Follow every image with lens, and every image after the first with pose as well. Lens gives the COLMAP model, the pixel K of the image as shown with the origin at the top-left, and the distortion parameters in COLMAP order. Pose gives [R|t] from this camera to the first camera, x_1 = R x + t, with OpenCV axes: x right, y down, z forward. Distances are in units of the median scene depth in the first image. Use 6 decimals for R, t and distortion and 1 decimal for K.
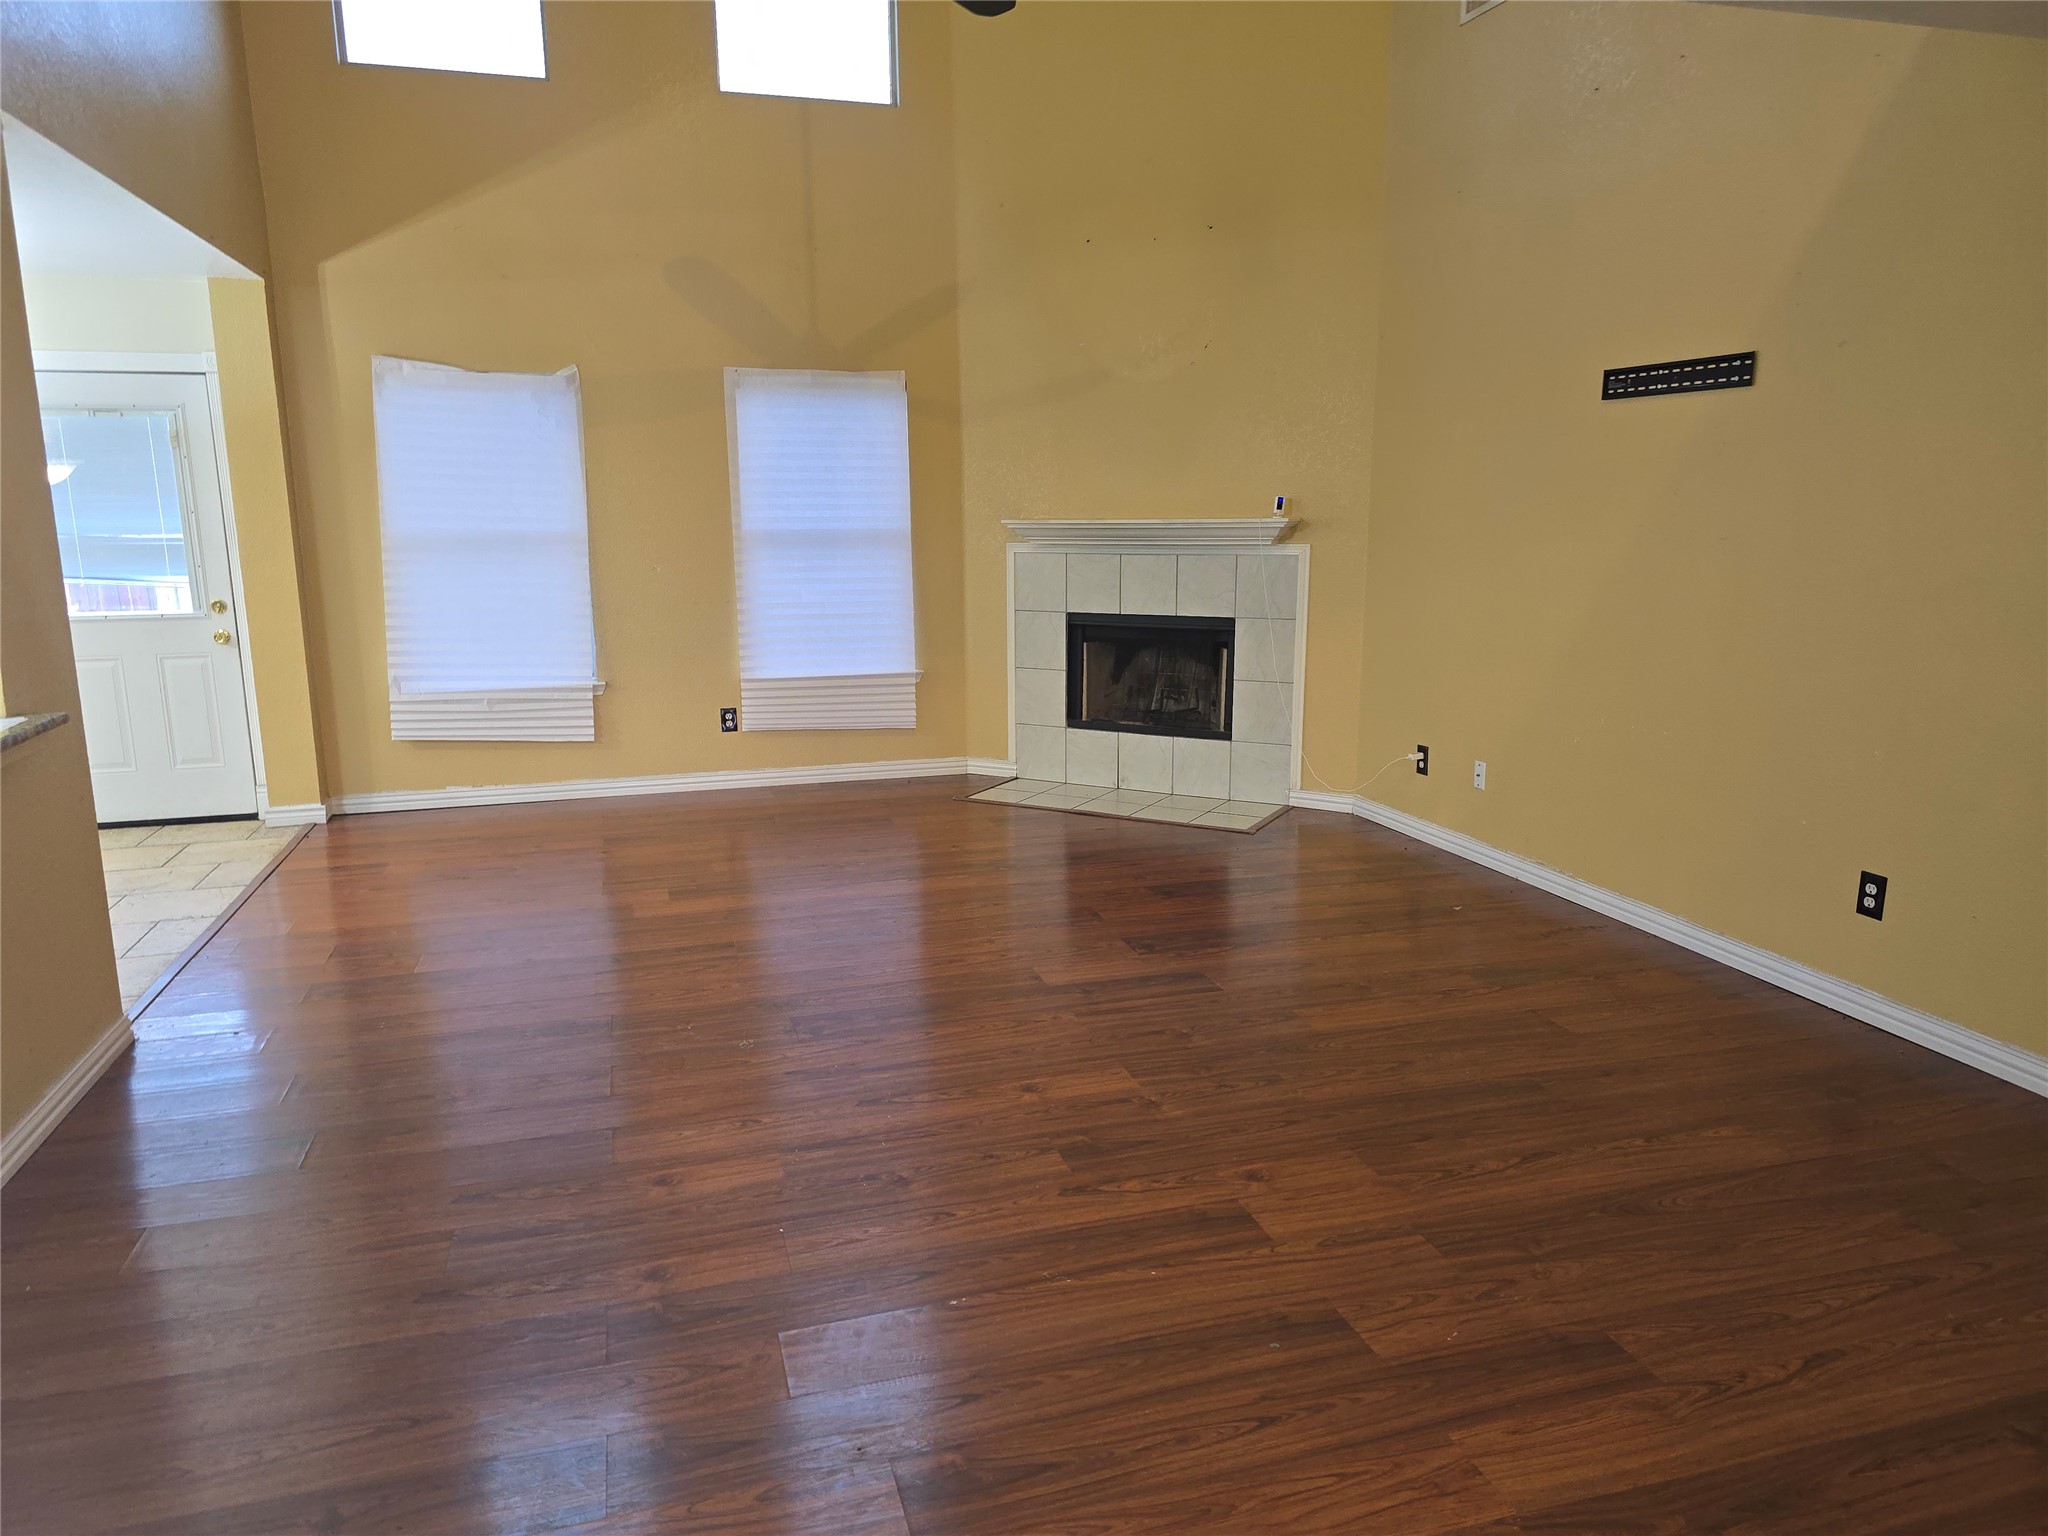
lens RADIAL K [[1373.8, 0, 1036.4], [0, 1373.8, 788.3], [0, 0, 1]] dist [0.045792, -0.021185]
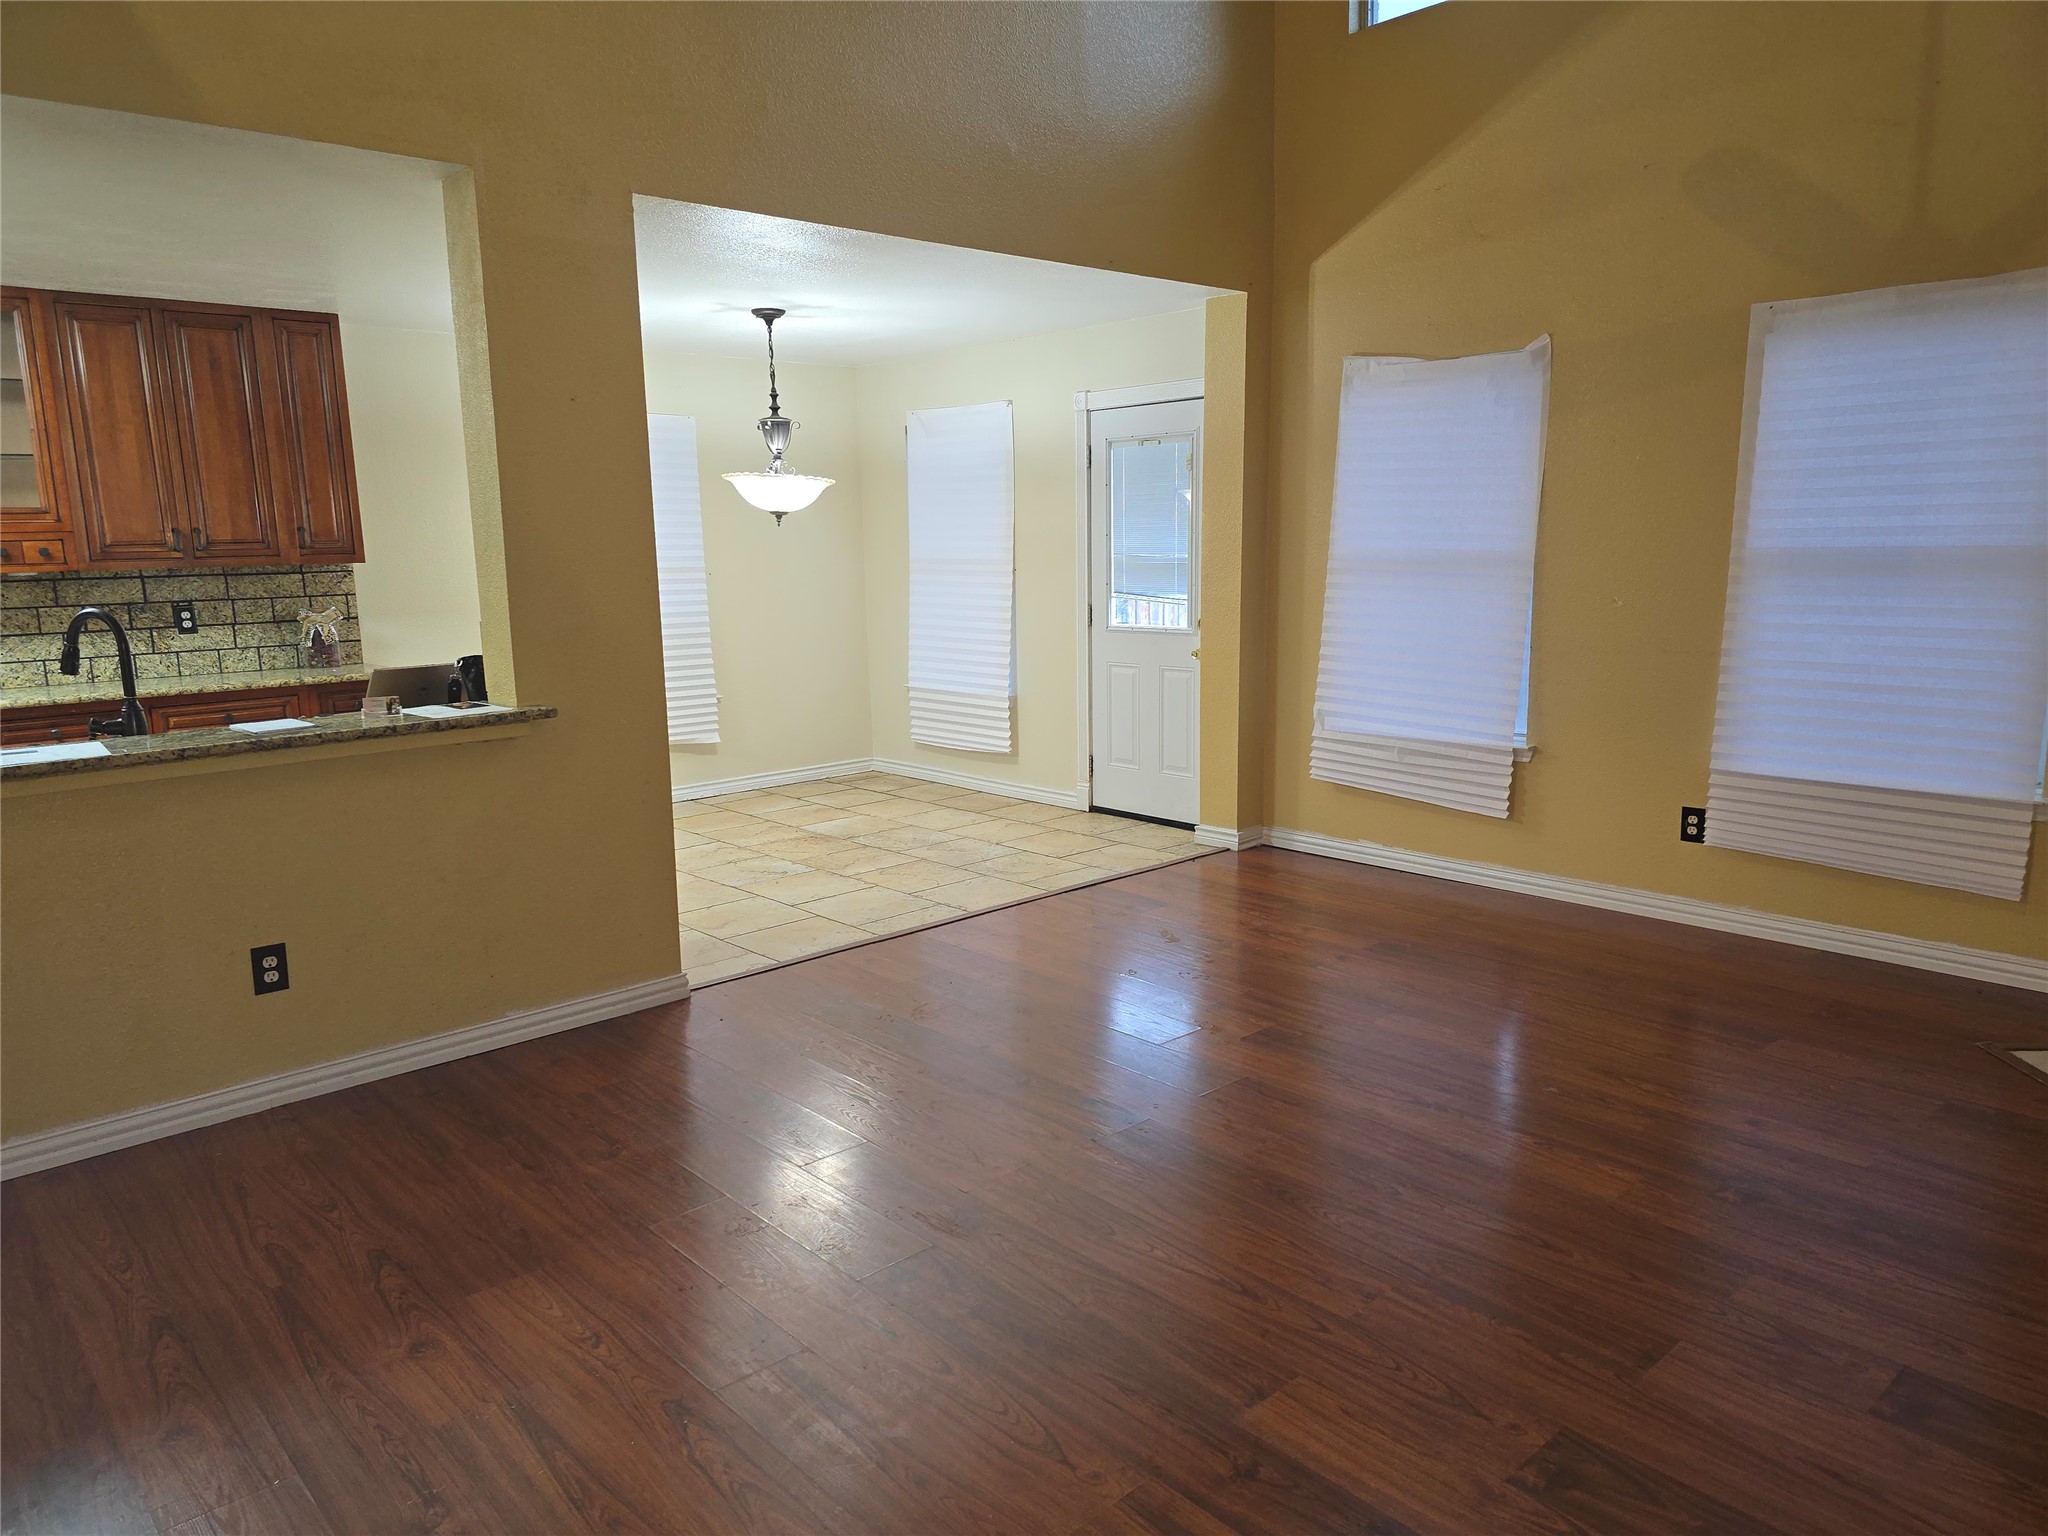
lens RADIAL K [[1373.8, 0, 1016.5], [0, 1373.8, 772.4], [0, 0, 1]] dist [0.045792, -0.021185]
pose [[0.425402, 0.151828, -0.892178, 0.248866], [-0.168600, 0.981864, 0.086700, -0.080049], [0.889161, 0.113539, 0.443285, 0.402454]]
